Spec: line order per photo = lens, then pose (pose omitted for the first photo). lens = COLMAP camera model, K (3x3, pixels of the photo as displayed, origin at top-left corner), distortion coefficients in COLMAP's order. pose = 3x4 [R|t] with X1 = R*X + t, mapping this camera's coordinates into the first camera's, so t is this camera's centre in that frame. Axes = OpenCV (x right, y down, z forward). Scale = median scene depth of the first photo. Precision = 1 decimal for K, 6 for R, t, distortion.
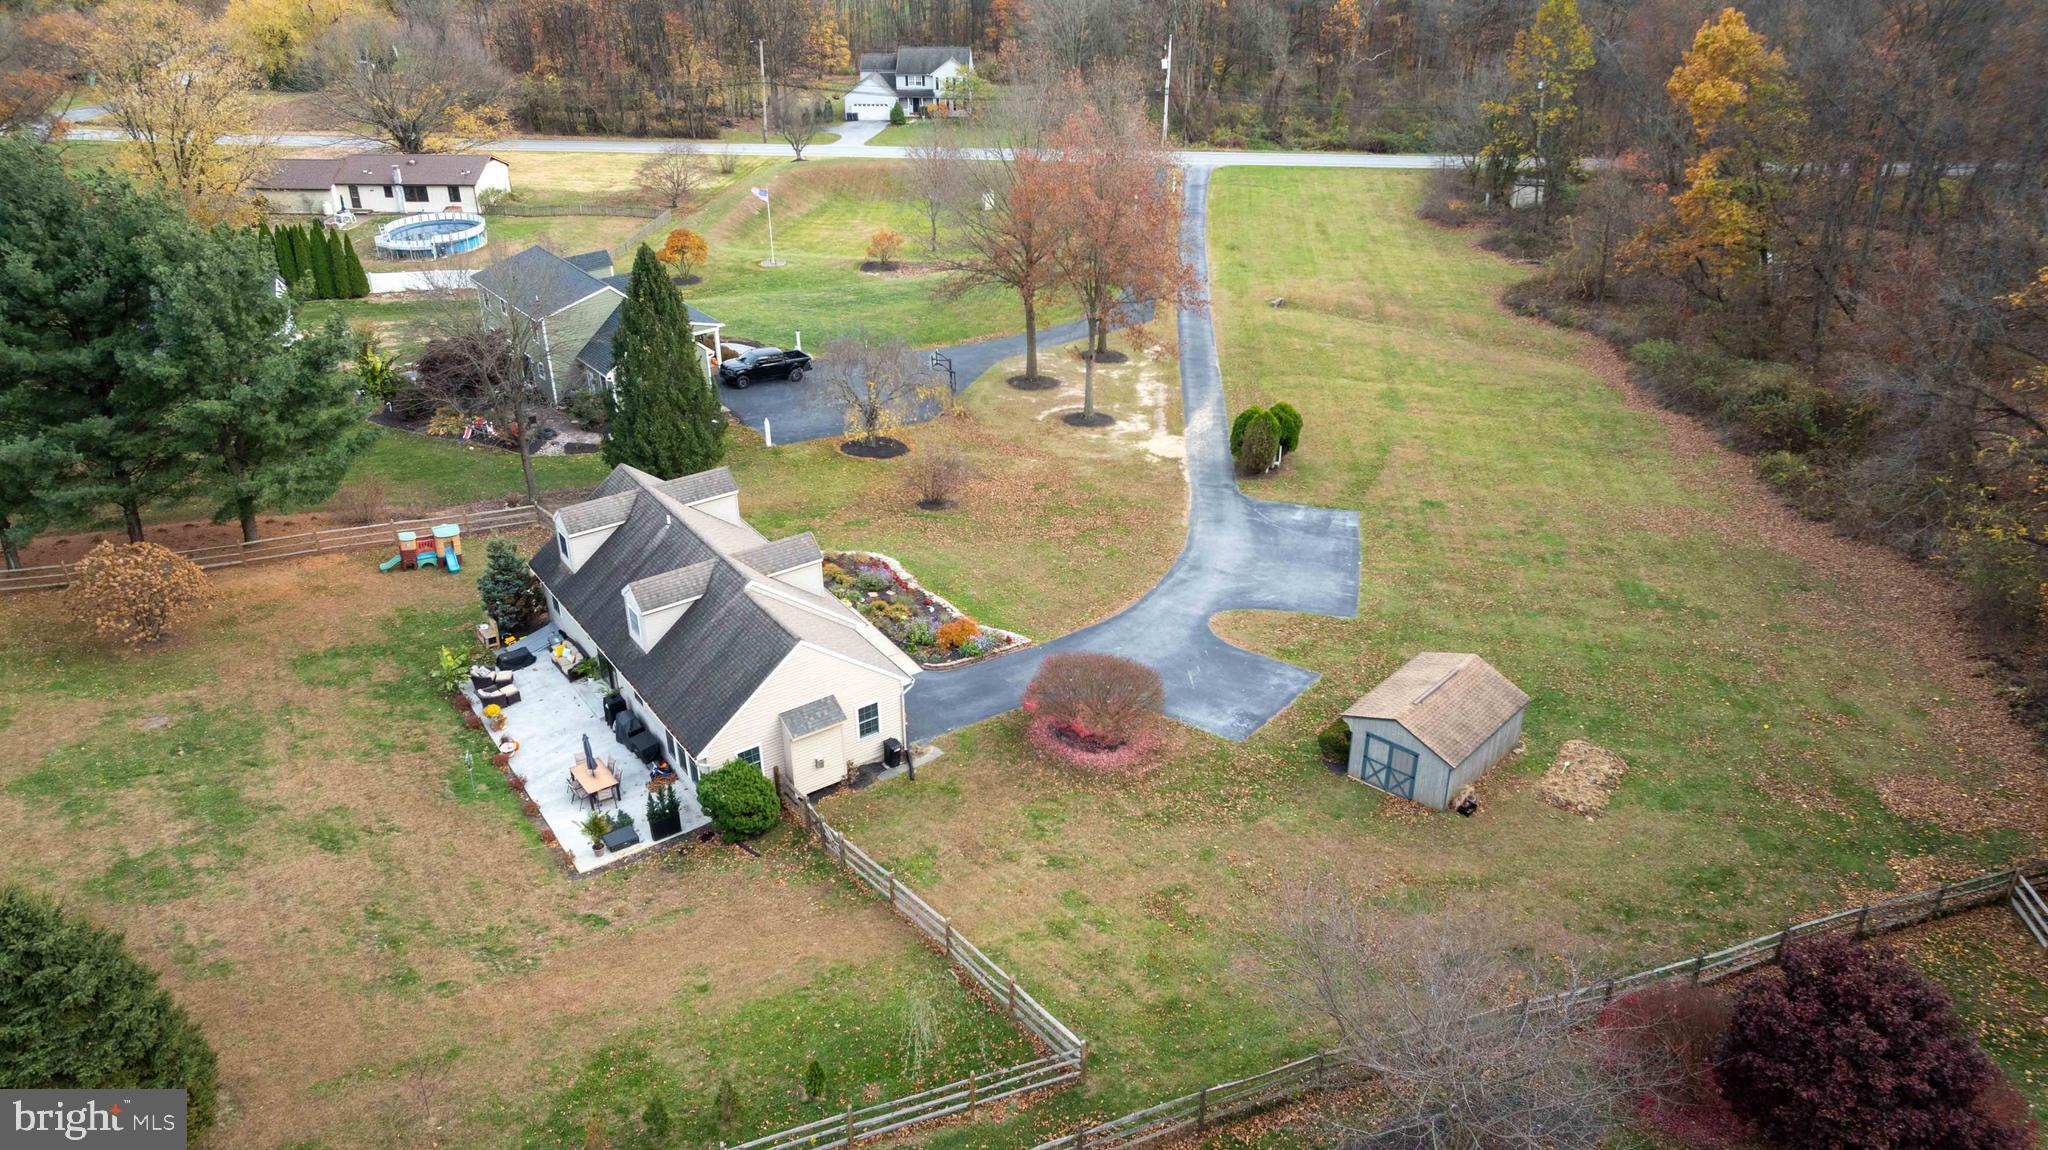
lens RADIAL K [[1432.5, 0, 1024.0], [0, 1432.5, 575.0], [0, 0, 1]] dist [-0.003899, 0.000810]
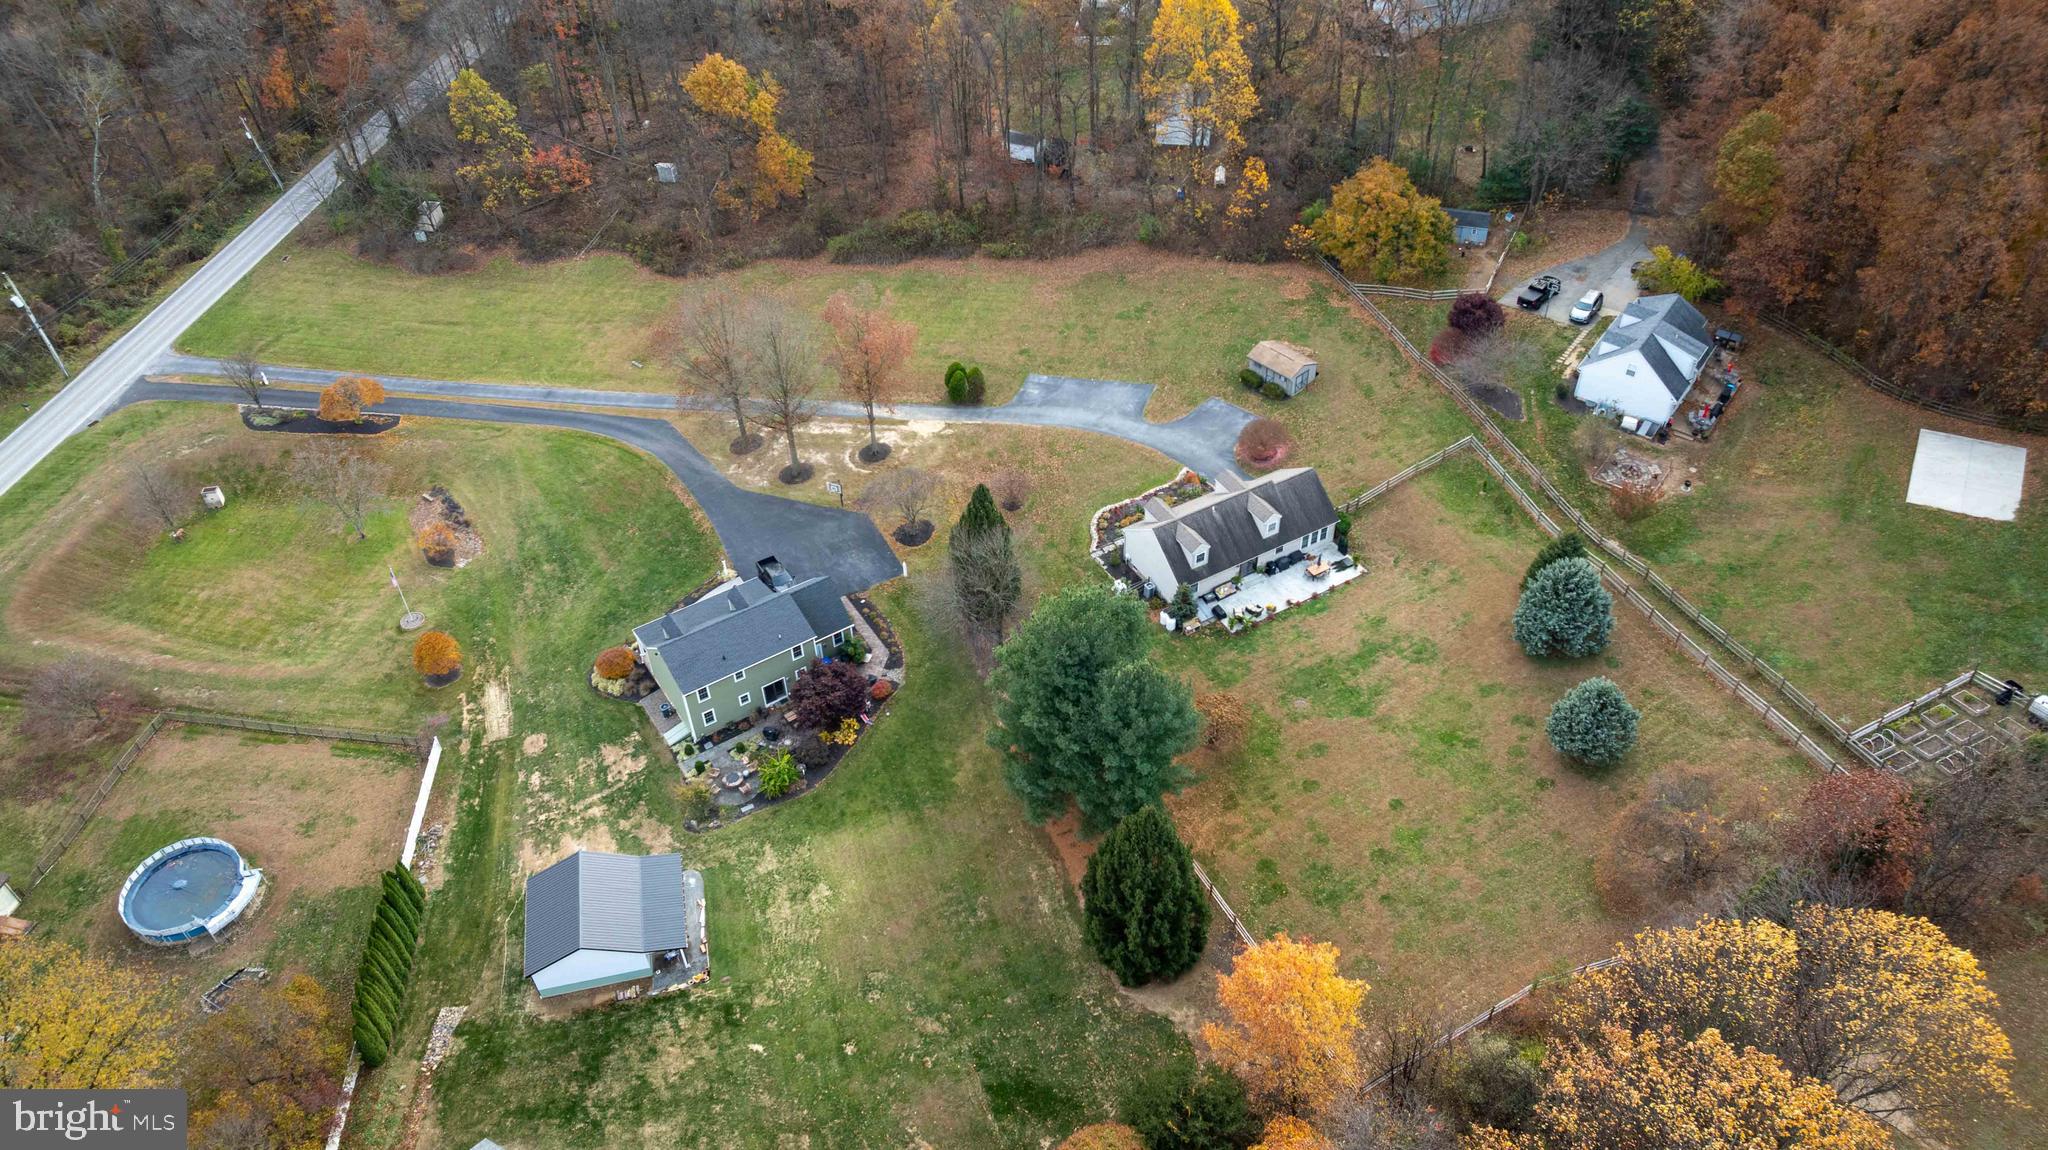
lens RADIAL K [[1444.1, 0, 1026.1], [0, 1444.1, 556.8], [0, 0, 1]] dist [0.007998, 0.001072]
pose [[0.091271, -0.670147, 0.736596, -1.459304], [0.493880, 0.672766, 0.550880, -1.009390], [-0.864727, 0.313511, 0.392376, 0.295032]]
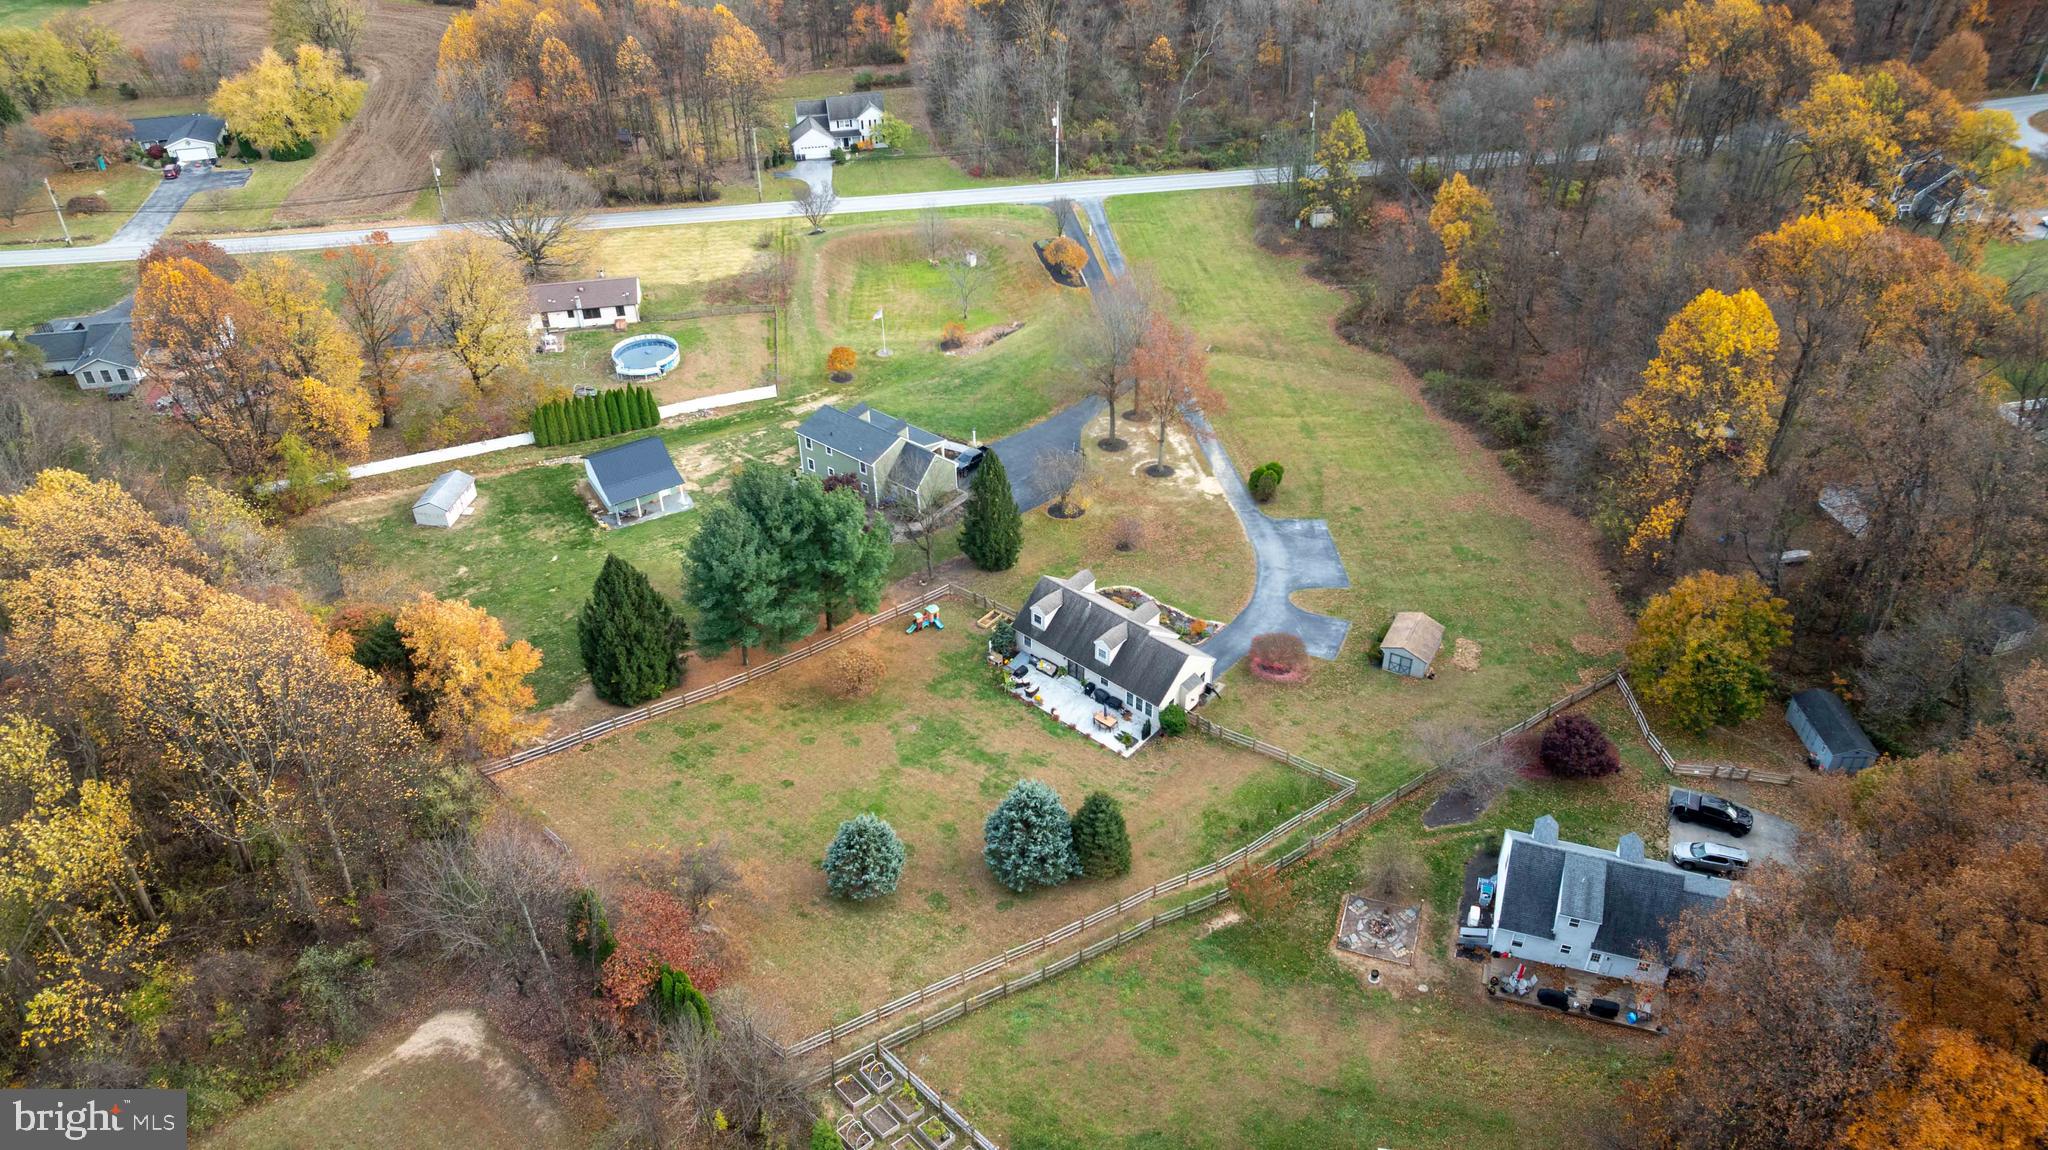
lens RADIAL K [[1444.1, 0, 1026.1], [0, 1444.1, 556.8], [0, 0, 1]] dist [0.007998, 0.001072]
pose [[0.971664, -0.145354, 0.186392, -0.571826], [0.119342, 0.982363, 0.143945, -0.341696], [-0.204028, -0.117622, 0.971873, -0.914871]]
